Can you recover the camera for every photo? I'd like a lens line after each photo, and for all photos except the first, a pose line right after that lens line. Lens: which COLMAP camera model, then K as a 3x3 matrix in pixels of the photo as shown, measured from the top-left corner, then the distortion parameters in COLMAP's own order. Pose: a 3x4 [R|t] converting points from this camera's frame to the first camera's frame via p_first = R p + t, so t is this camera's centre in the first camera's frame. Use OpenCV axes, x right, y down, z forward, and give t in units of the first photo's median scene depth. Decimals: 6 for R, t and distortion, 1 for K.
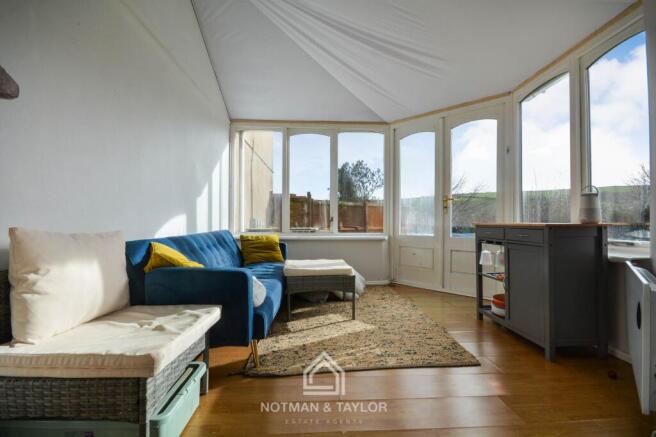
lens RADIAL K [[295.0, 0, 327.2], [0, 295.0, 218.4], [0, 0, 1]] dist [-0.013694, -0.001492]
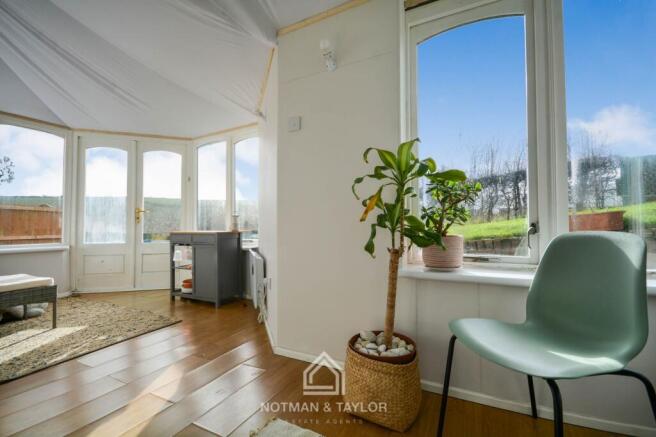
lens RADIAL K [[295.0, 0, 327.9], [0, 295.0, 220.9], [0, 0, 1]] dist [-0.013694, -0.001492]
pose [[0.496695, 0.011457, 0.867850, -0.339403], [-0.003408, 0.999931, -0.011251, -0.023120], [-0.867918, 0.002631, 0.496700, -0.346837]]
